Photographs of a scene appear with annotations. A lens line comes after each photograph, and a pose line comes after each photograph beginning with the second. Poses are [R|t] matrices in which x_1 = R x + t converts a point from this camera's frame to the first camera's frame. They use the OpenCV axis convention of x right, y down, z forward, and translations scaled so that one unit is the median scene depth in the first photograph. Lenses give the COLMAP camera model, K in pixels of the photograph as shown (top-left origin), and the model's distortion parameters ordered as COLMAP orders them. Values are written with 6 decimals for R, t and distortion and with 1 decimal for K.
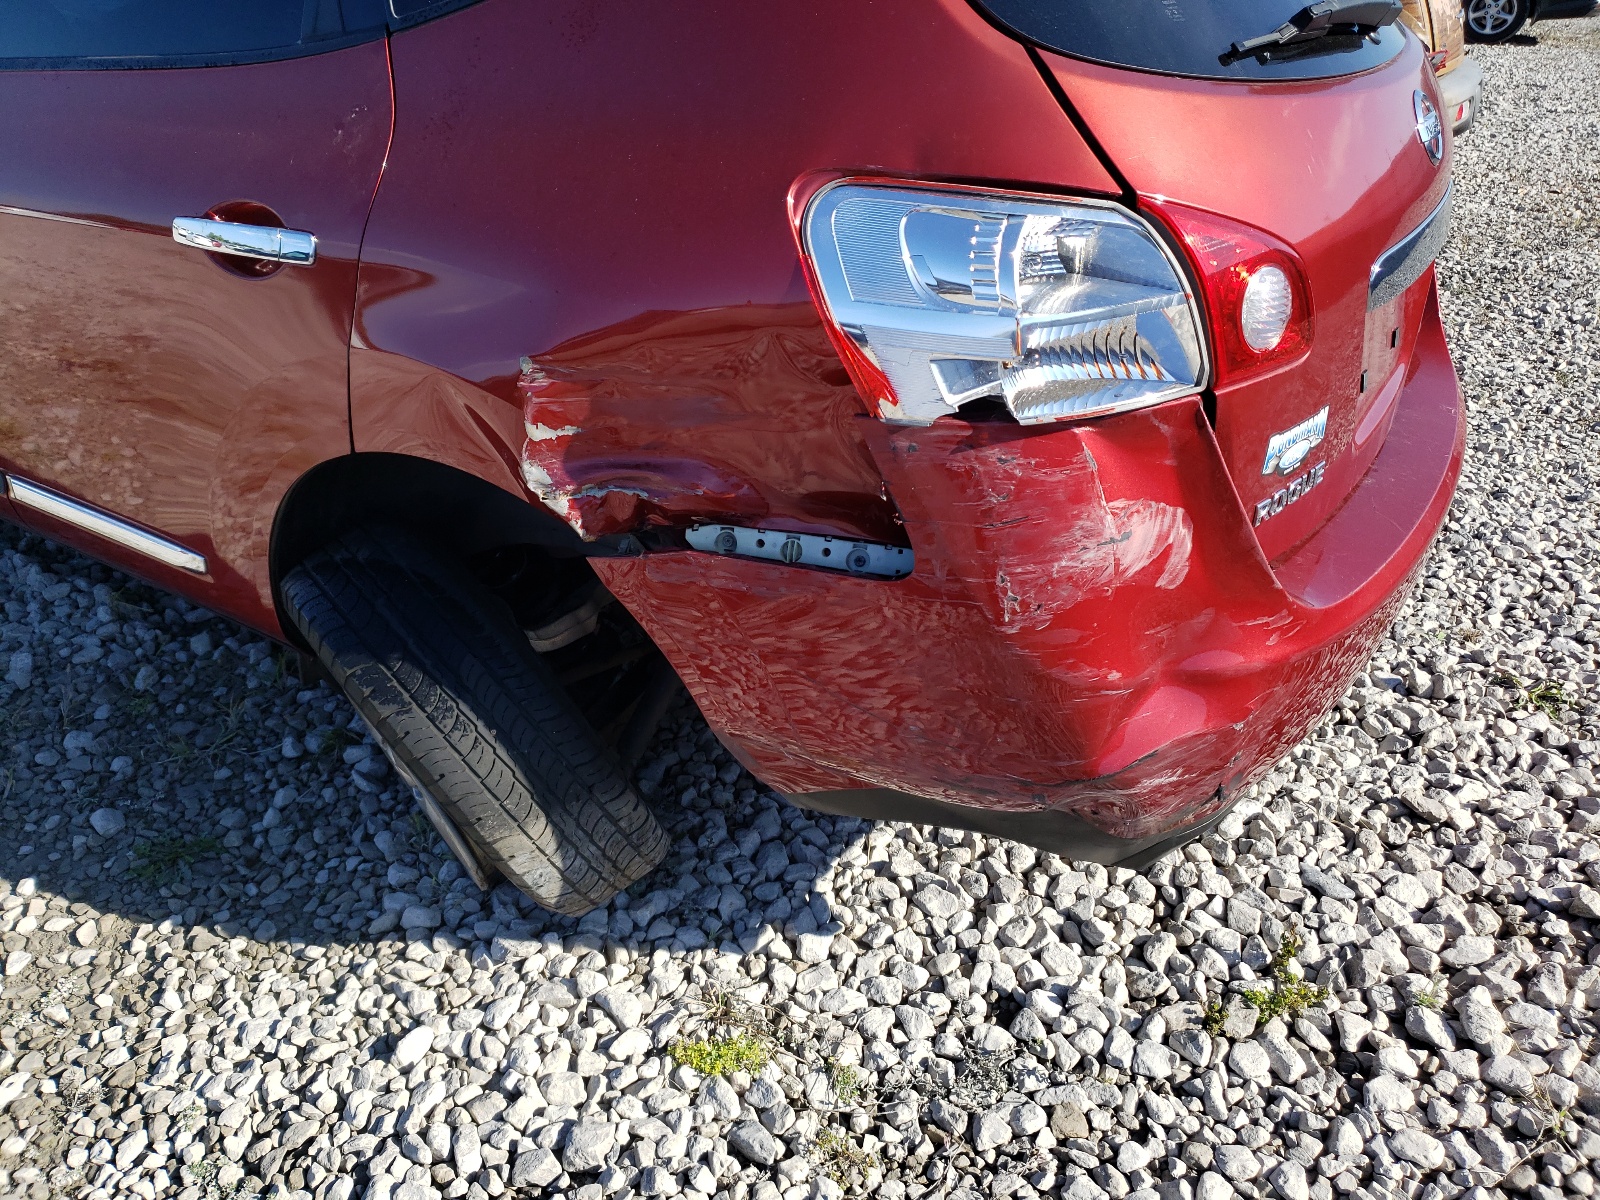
lens RADIAL K [[1292.0, 0, 800.0], [0, 1292.0, 600.0], [0, 0, 1]] dist [-0.012854, 0.008393]
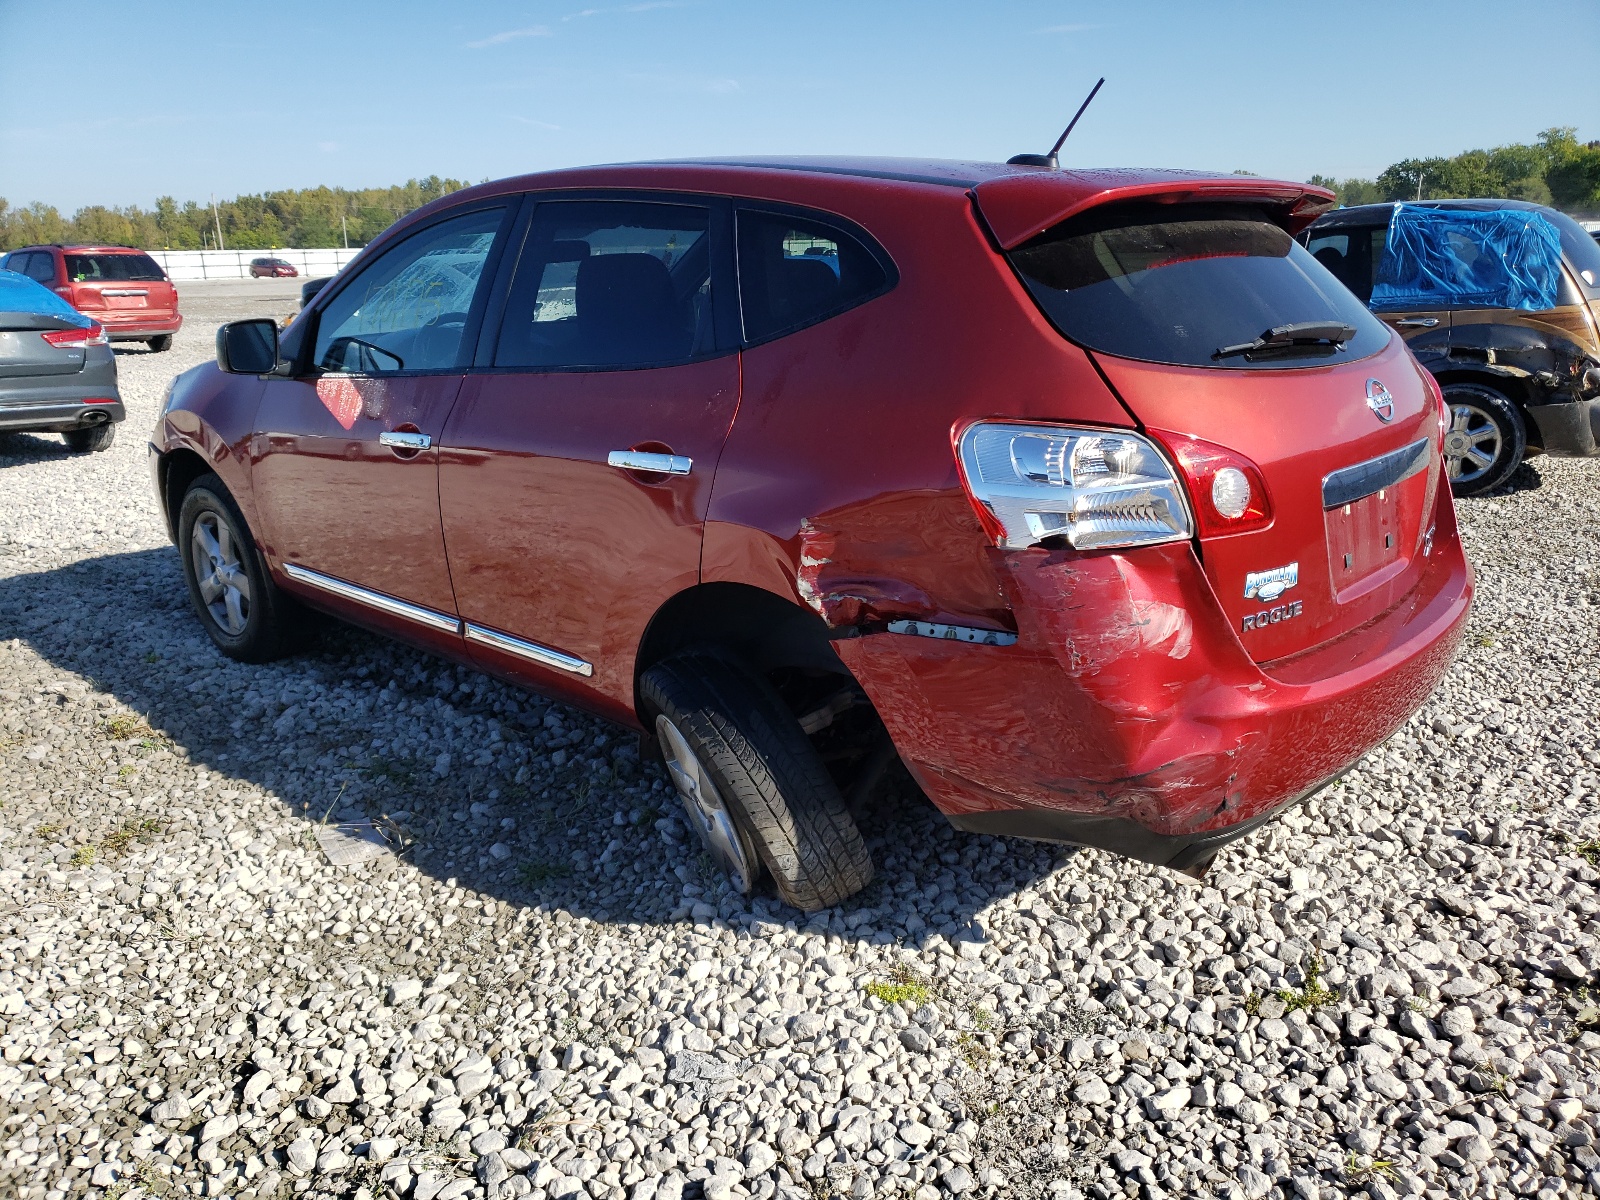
lens RADIAL K [[1168.0, 0, 800.0], [0, 1168.0, 600.0], [0, 0, 1]] dist [-0.033906, 0.000476]
pose [[0.980695, 0.027163, -0.193649, 0.070683], [-0.066854, 0.977204, -0.201499, 0.178759], [0.183761, 0.210555, 0.960155, -0.379936]]
